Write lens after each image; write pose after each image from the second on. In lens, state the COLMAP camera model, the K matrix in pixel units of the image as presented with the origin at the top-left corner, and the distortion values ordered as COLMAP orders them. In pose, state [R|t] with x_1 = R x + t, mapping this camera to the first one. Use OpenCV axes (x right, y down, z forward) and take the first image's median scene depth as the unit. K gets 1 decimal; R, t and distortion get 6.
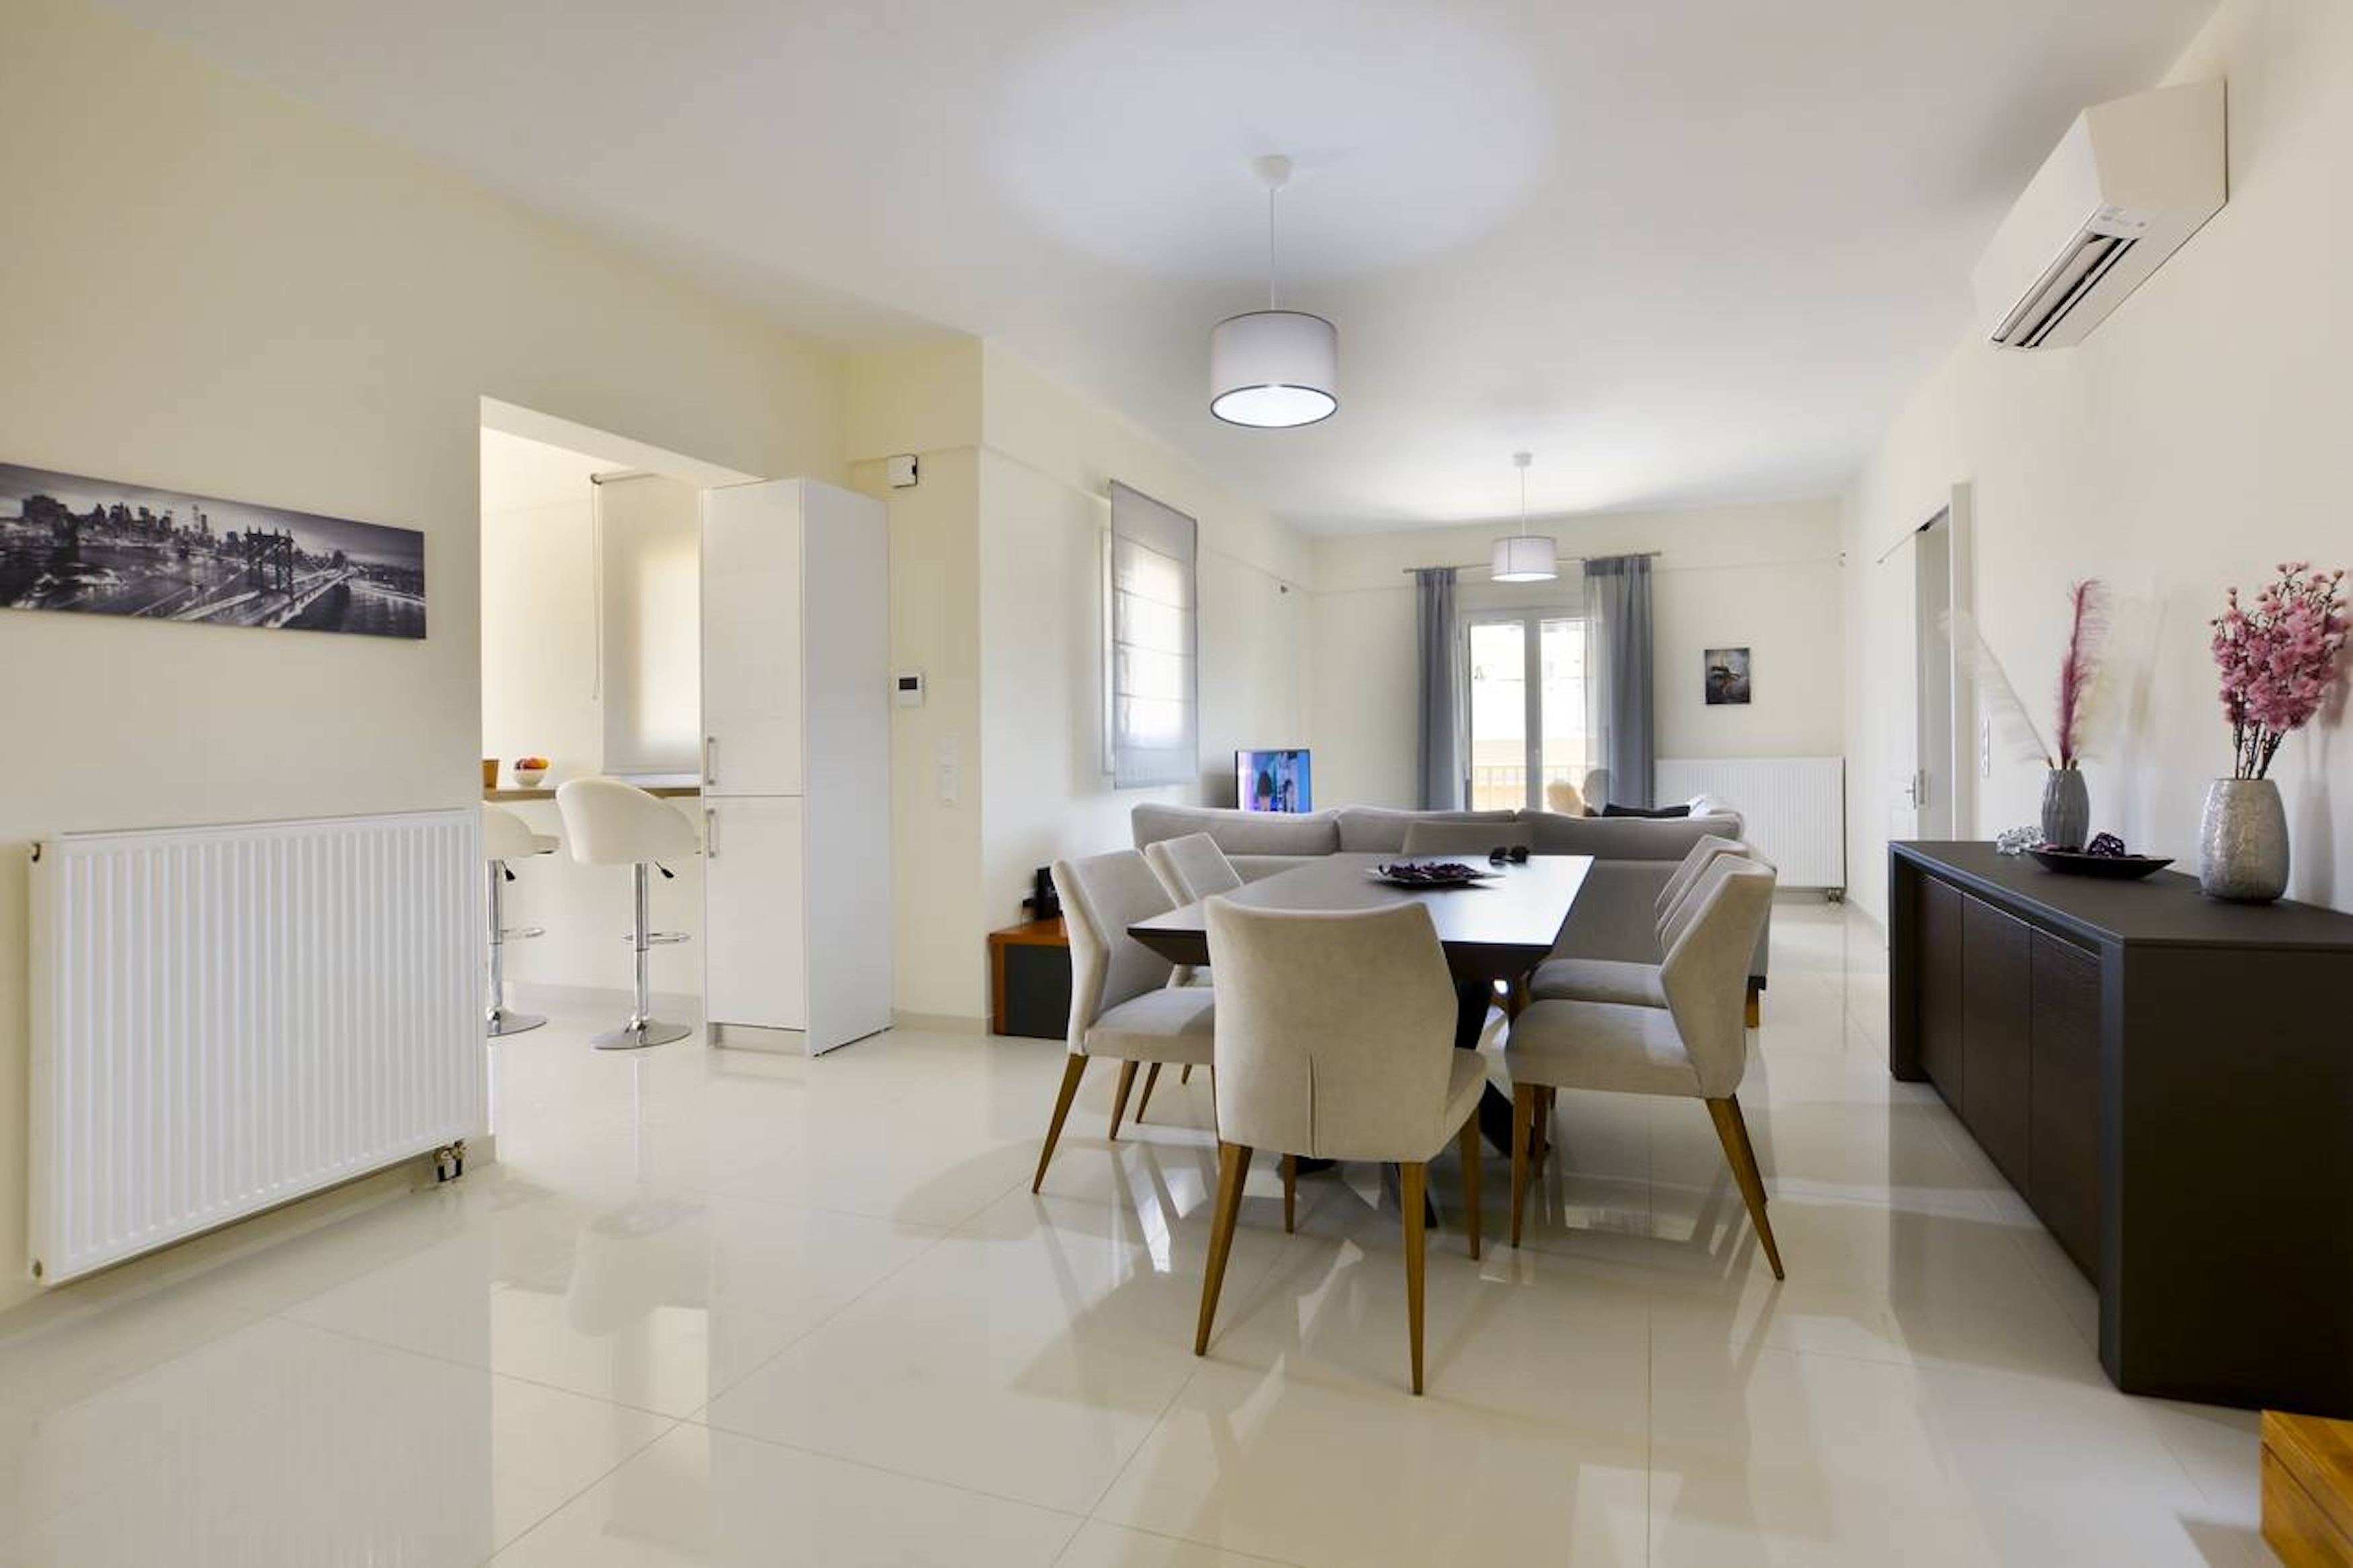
lens RADIAL K [[1133.8, 0, 1177.4], [0, 1133.8, 763.8], [0, 0, 1]] dist [0.021851, 0.000116]
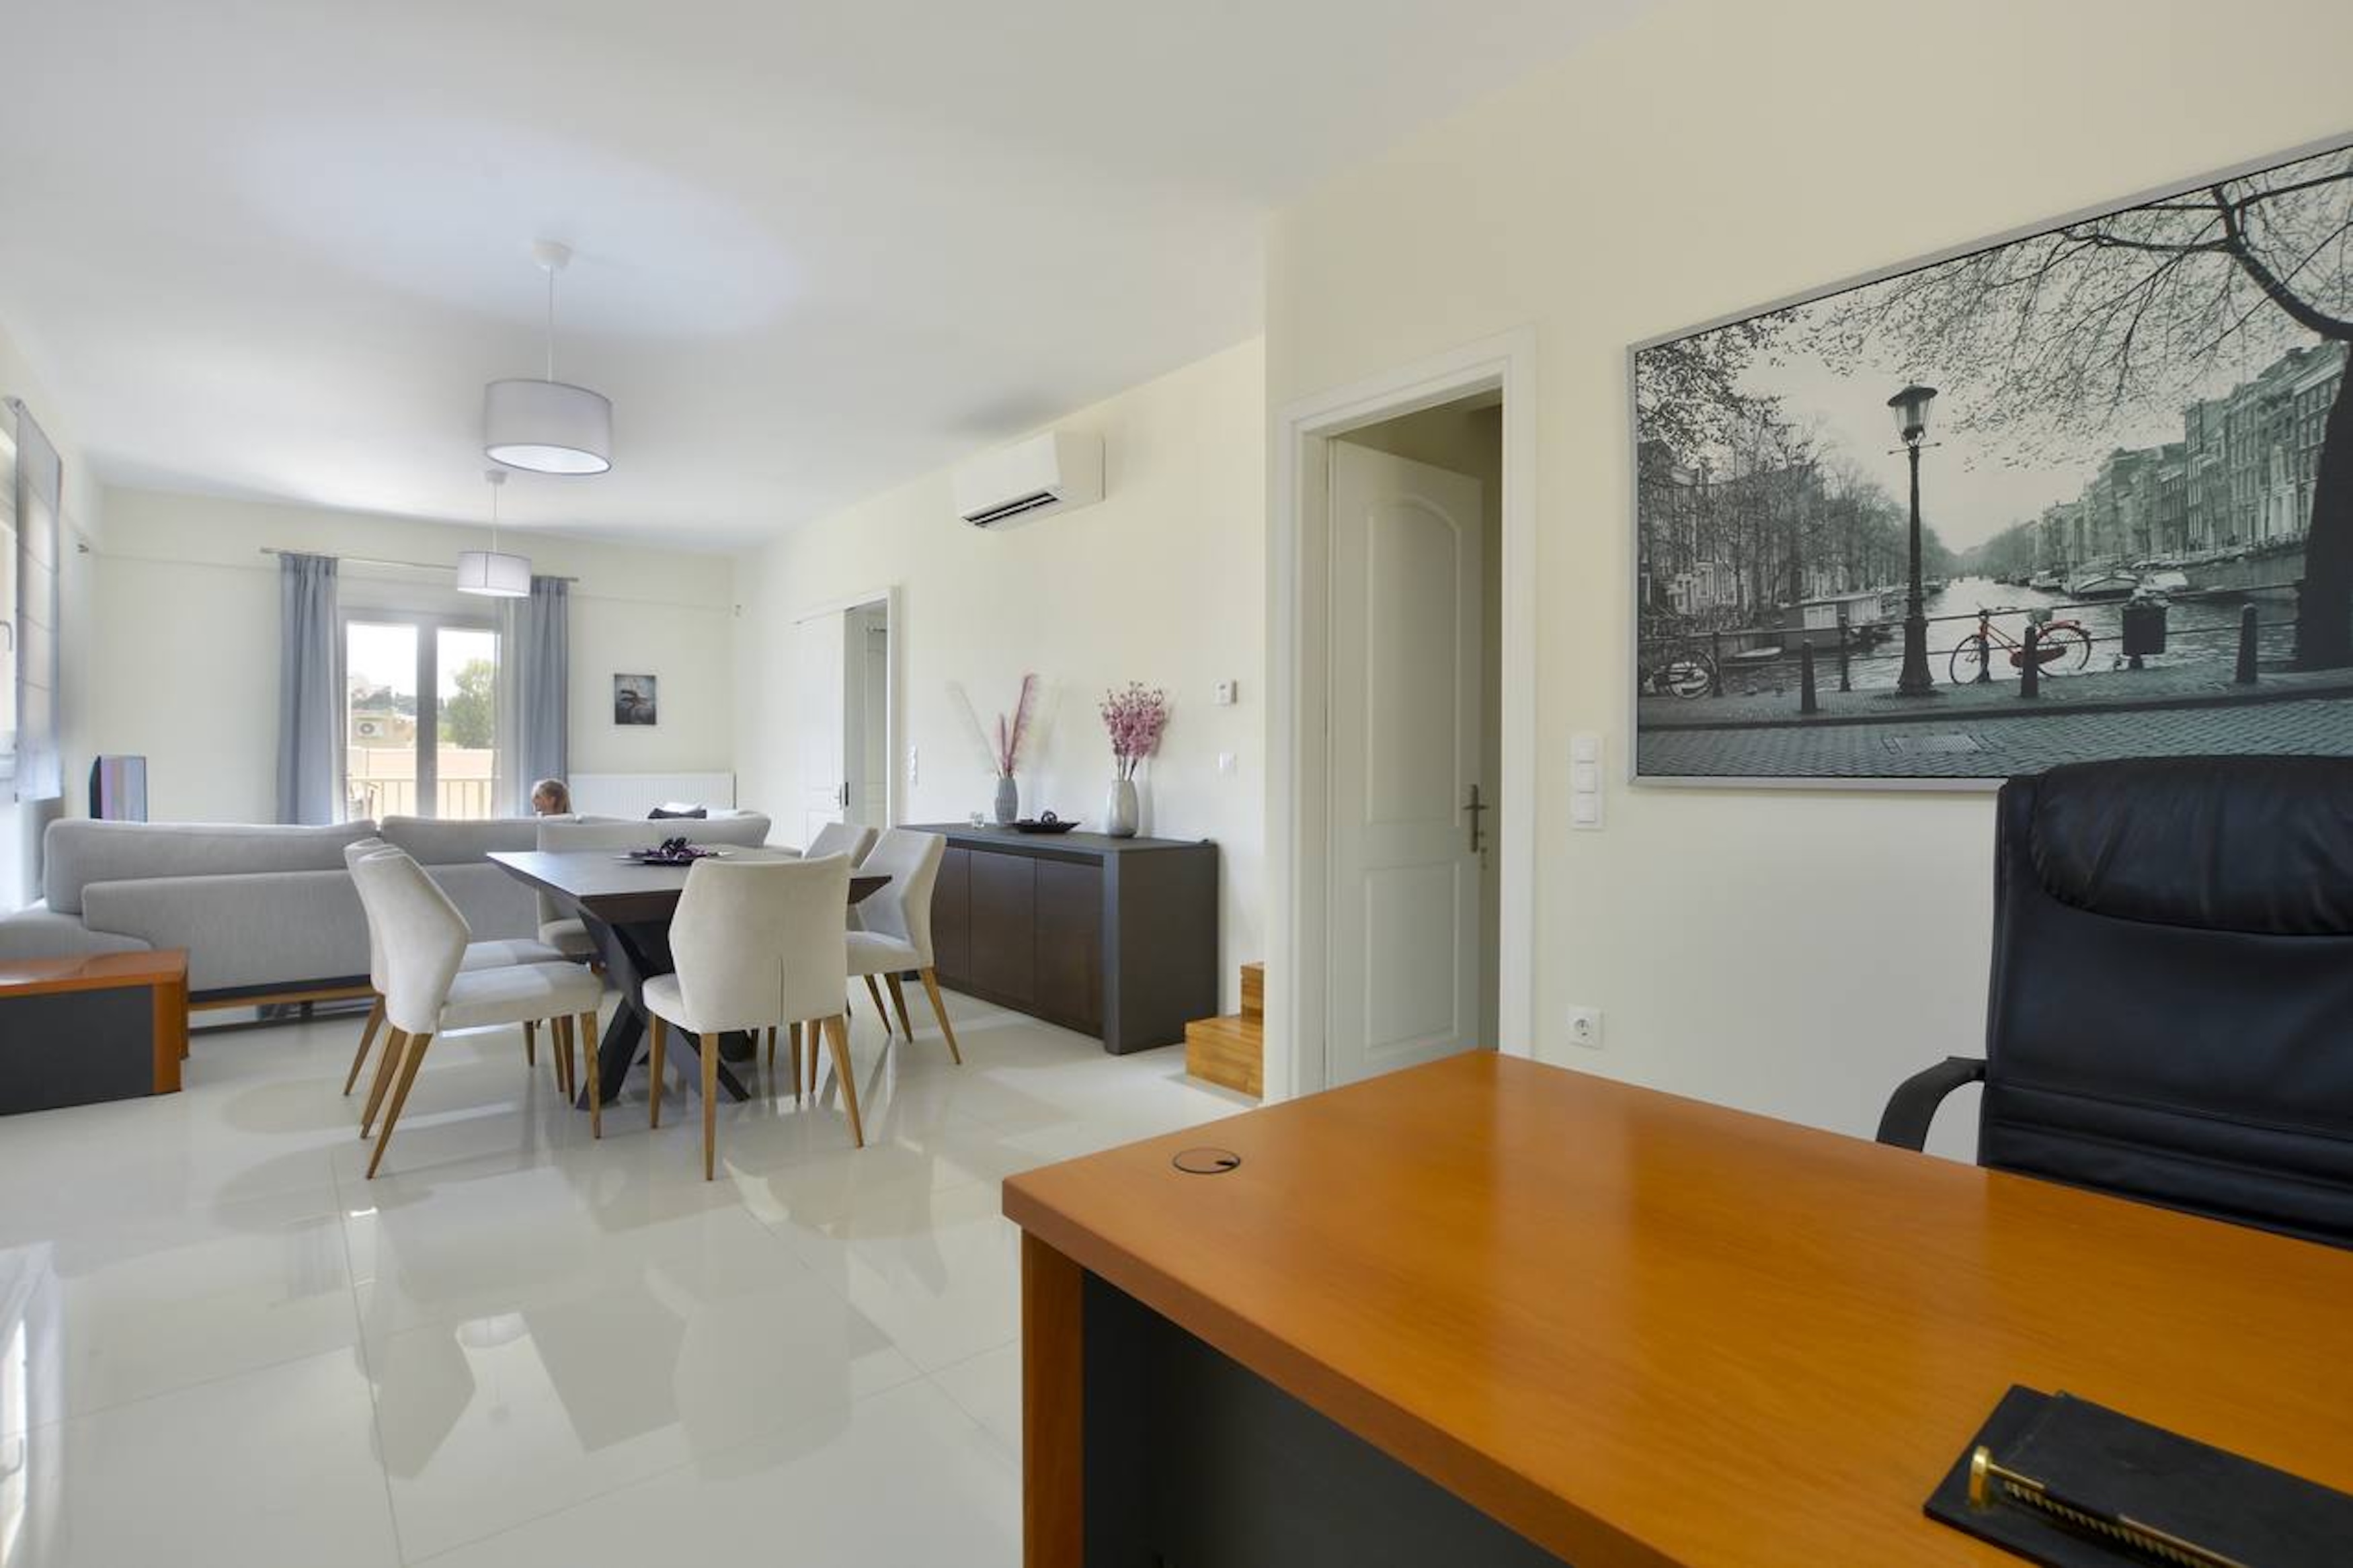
lens RADIAL K [[1076.0, 0, 1176.5], [0, 1076.0, 784.0], [0, 0, 1]] dist [-0.000409, -0.000056]
pose [[0.558780, 0.003684, 0.829307, -0.431790], [-0.006470, 0.999979, -0.000083, 0.011867], [-0.829290, -0.005319, 0.558793, -0.125274]]
